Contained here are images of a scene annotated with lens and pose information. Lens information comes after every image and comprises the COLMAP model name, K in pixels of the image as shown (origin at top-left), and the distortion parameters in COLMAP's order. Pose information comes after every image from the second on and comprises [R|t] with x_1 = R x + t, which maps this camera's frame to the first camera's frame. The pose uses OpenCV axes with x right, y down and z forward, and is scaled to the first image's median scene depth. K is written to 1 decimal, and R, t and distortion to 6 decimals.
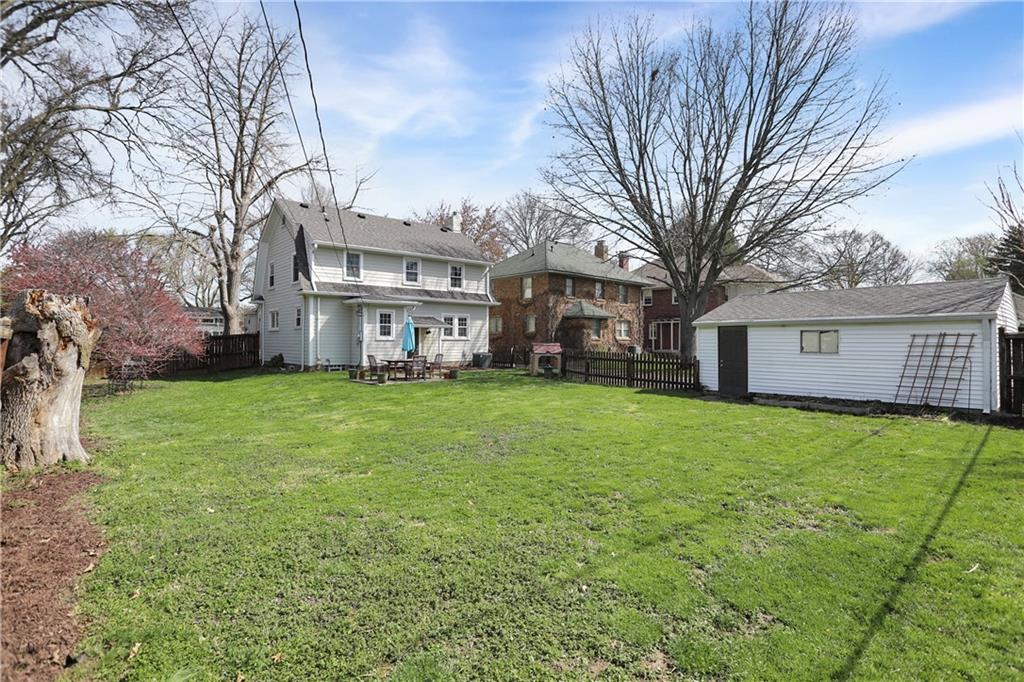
lens RADIAL K [[492.1, 0, 512.0], [0, 492.1, 341.0], [0, 0, 1]] dist [-0.038005, 0.000910]
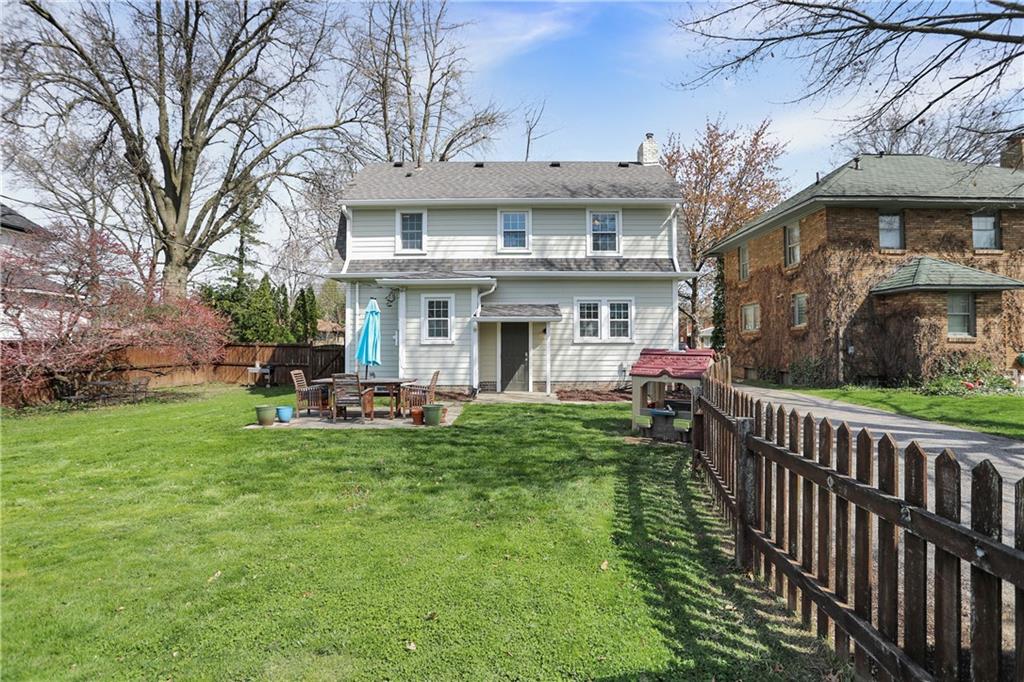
lens RADIAL K [[492.1, 0, 512.0], [0, 492.1, 341.0], [0, 0, 1]] dist [-0.038005, 0.000910]
pose [[0.756153, -0.011155, -0.654299, 0.176399], [0.004224, 0.999917, -0.012166, 0.001627], [0.654381, 0.006436, 0.756138, 0.509341]]
